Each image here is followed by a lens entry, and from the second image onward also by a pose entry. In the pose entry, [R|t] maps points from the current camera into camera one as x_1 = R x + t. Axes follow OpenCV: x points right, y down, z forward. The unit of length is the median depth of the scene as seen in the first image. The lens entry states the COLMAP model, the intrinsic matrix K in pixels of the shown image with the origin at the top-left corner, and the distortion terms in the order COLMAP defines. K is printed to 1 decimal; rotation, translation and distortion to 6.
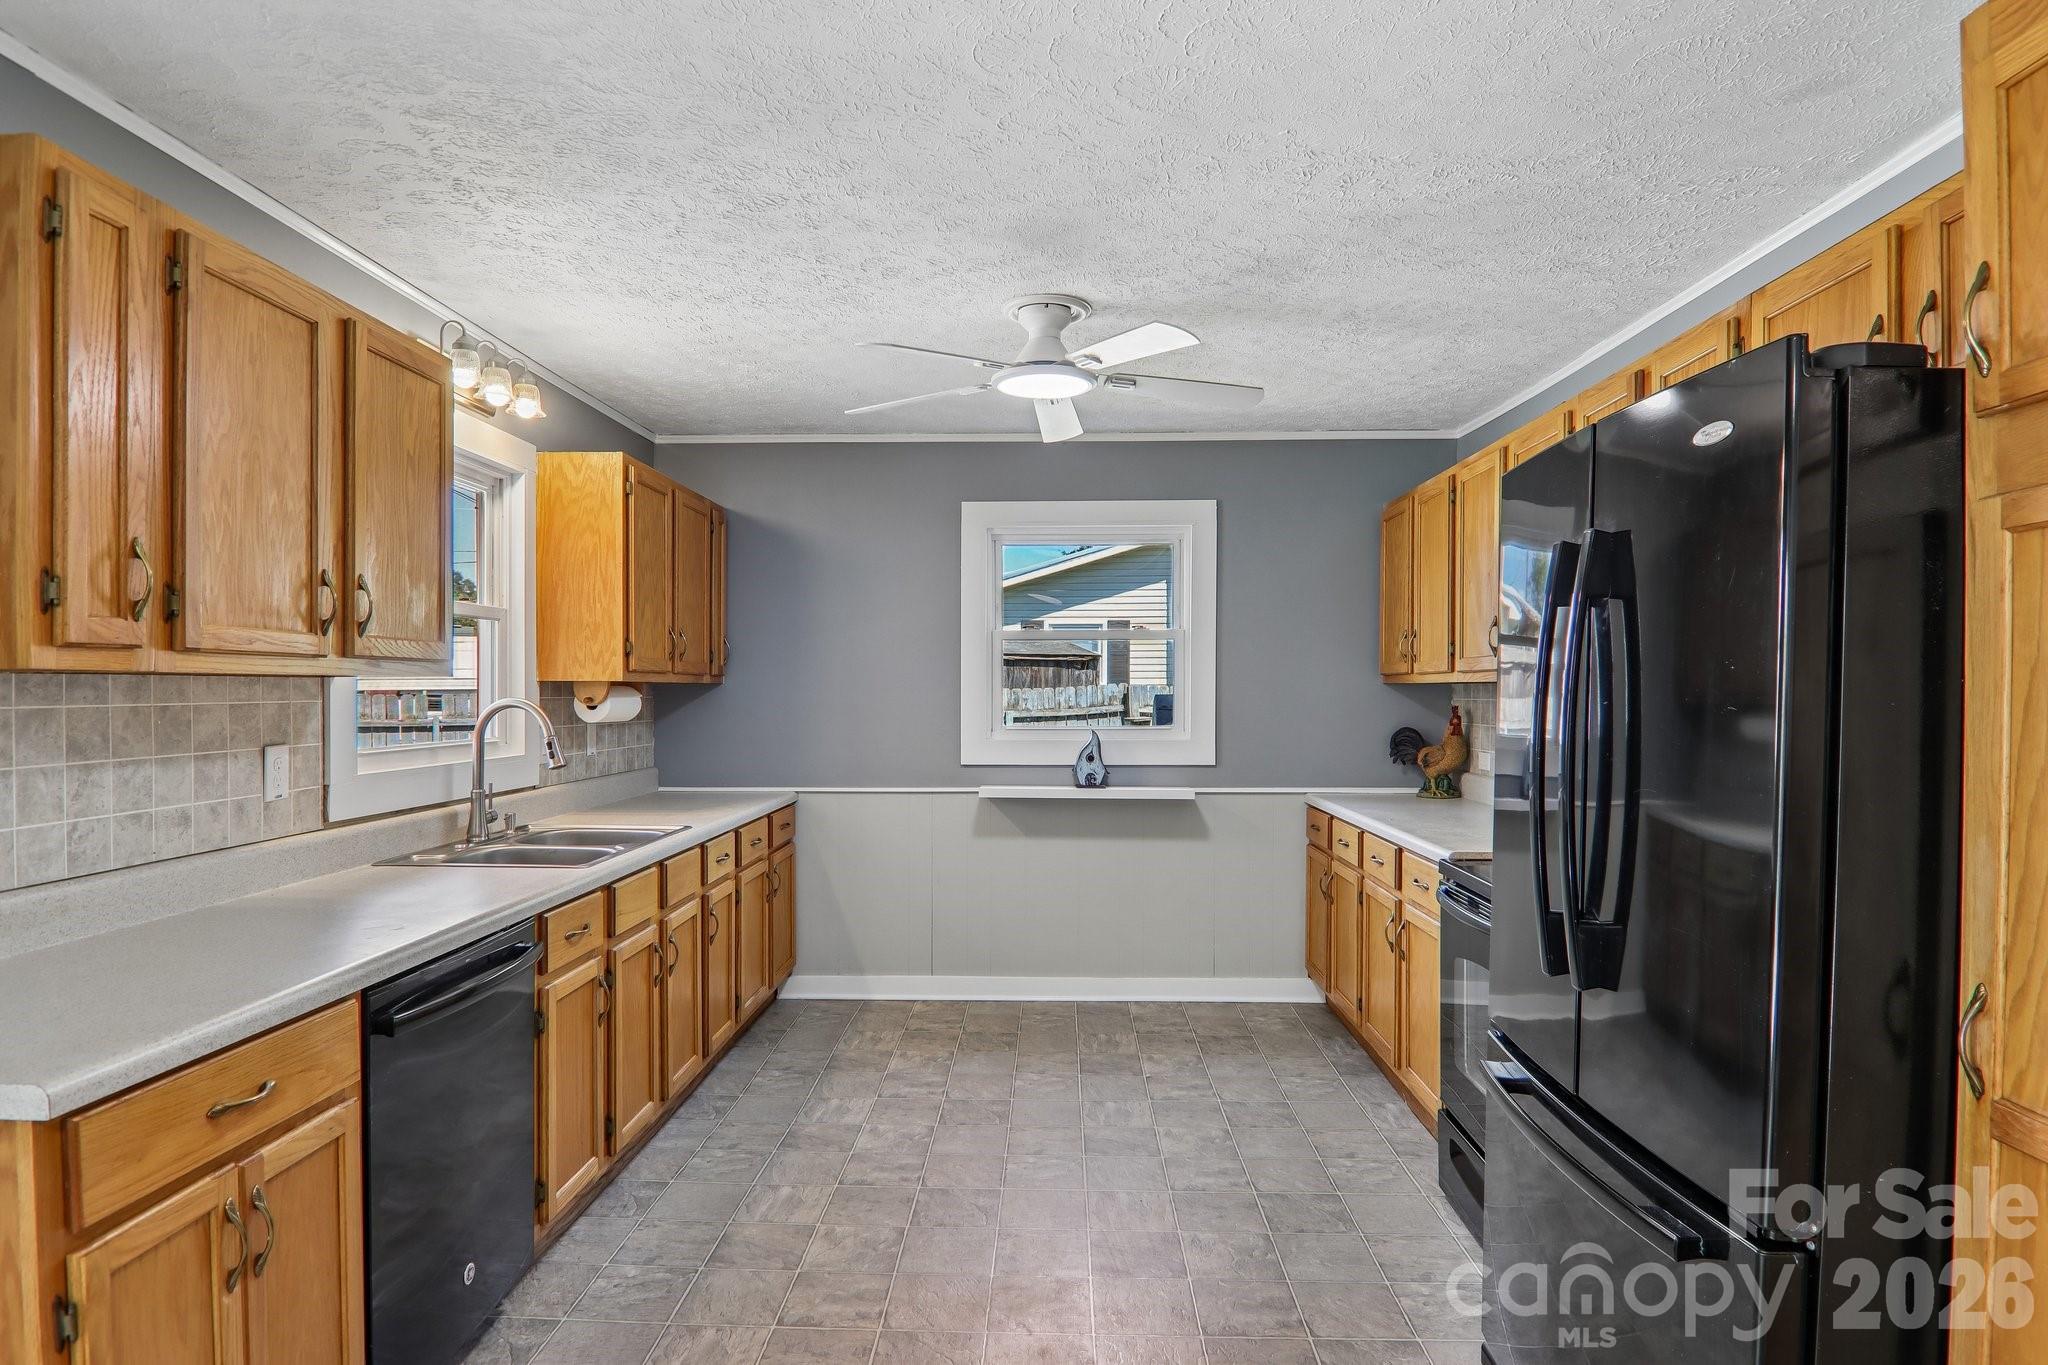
lens RADIAL K [[1132.7, 0, 1026.5], [0, 1132.7, 702.2], [0, 0, 1]] dist [-0.000350, -0.017557]
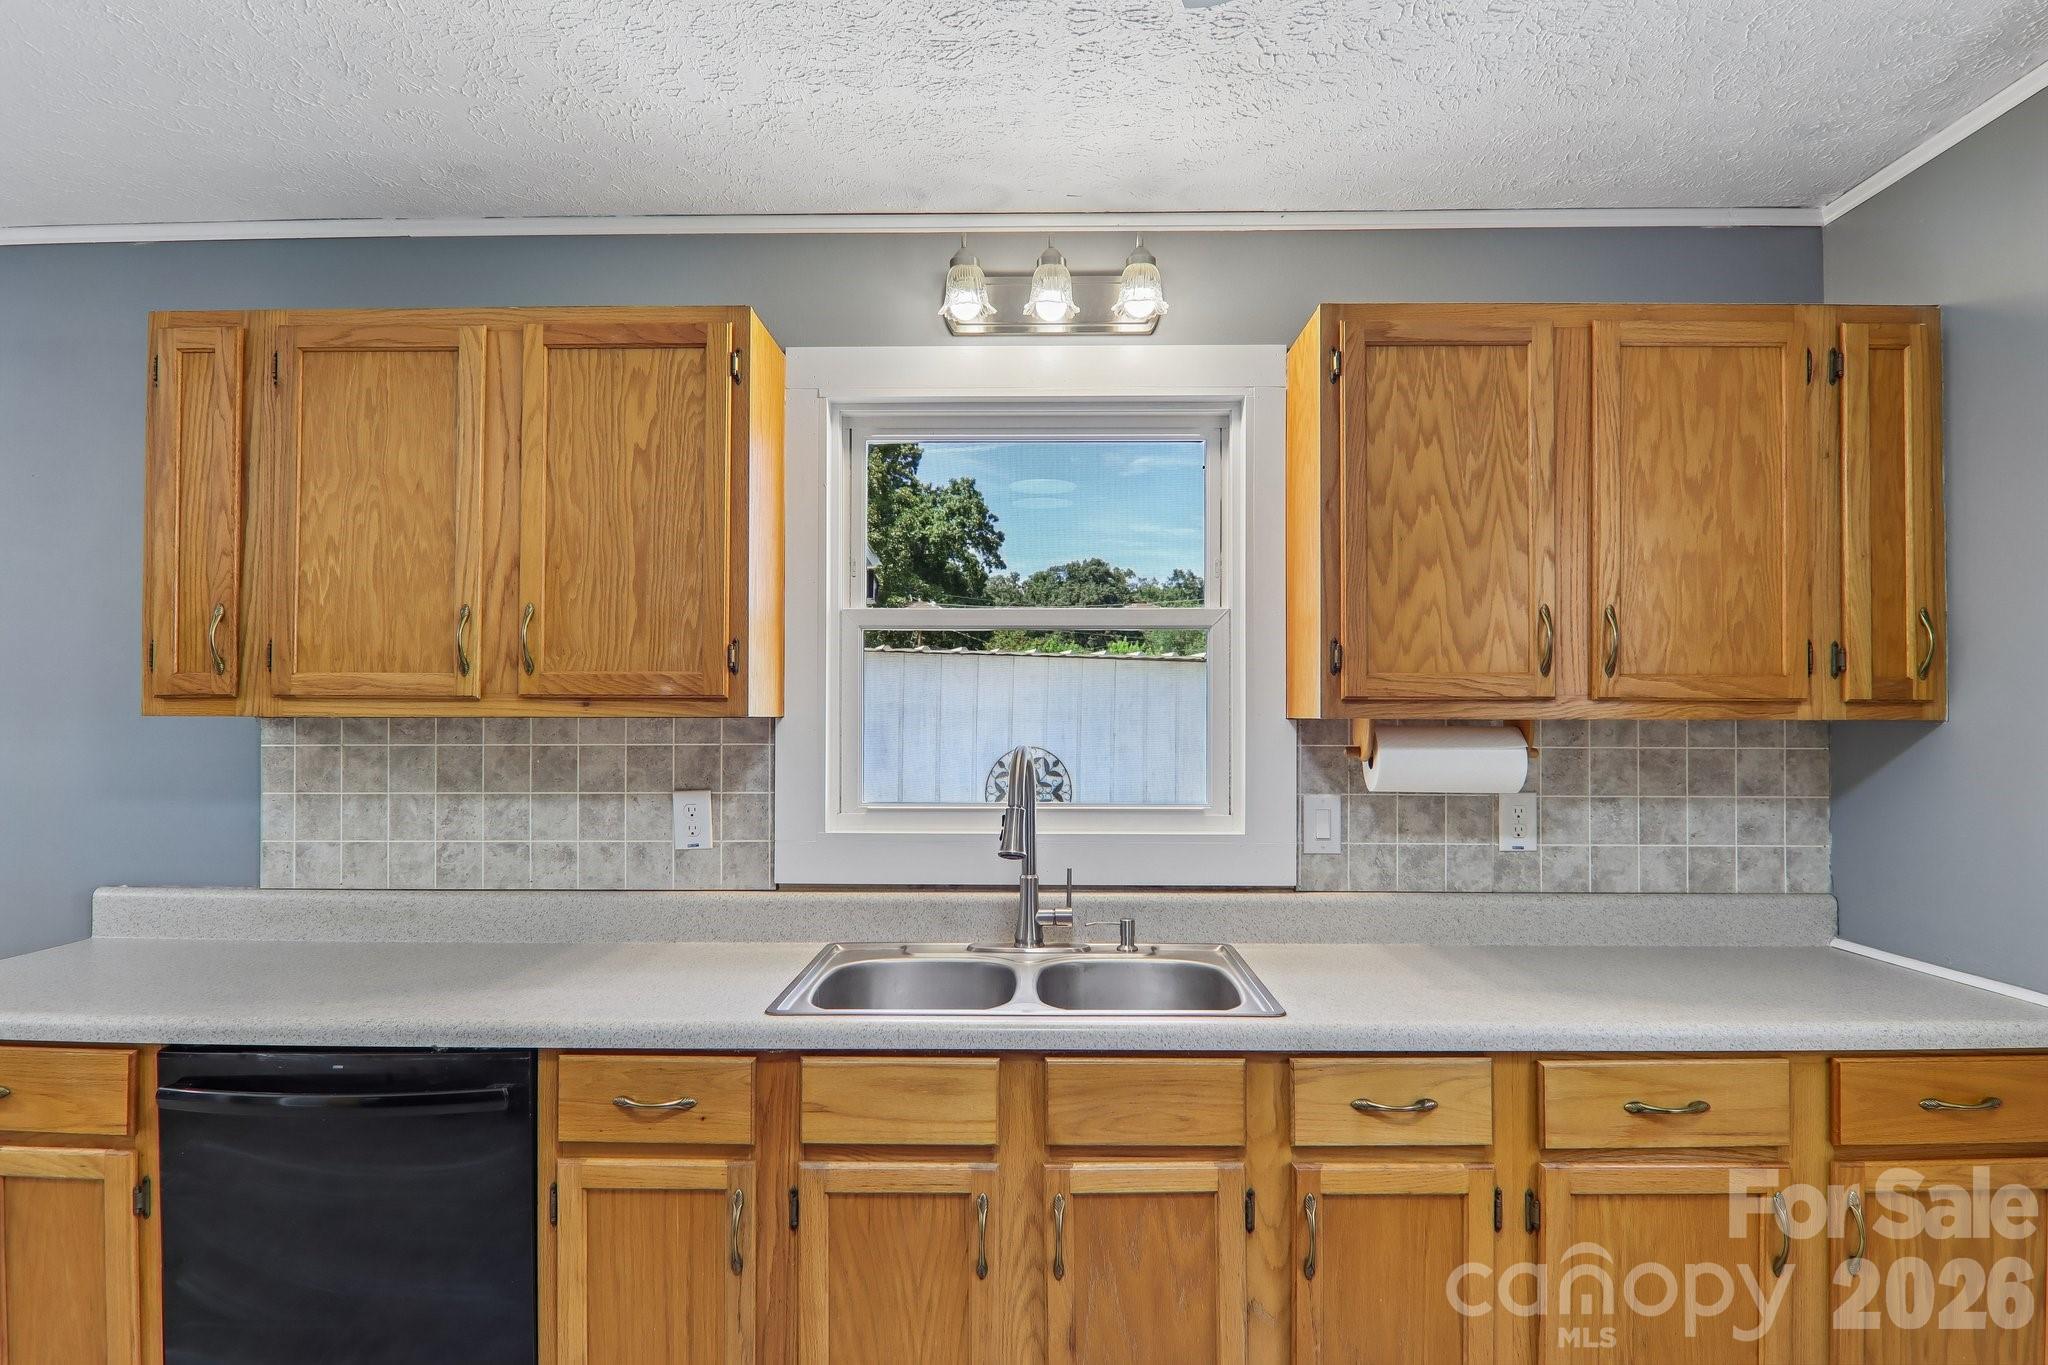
lens RADIAL K [[1132.7, 0, 1030.4], [0, 1132.7, 701.9], [0, 0, 1]] dist [-0.000350, -0.017557]
pose [[0.014963, -0.016763, -0.999748, 0.306308], [-0.012379, 0.999780, -0.016949, -0.025103], [0.999811, 0.012630, 0.014752, 1.374938]]
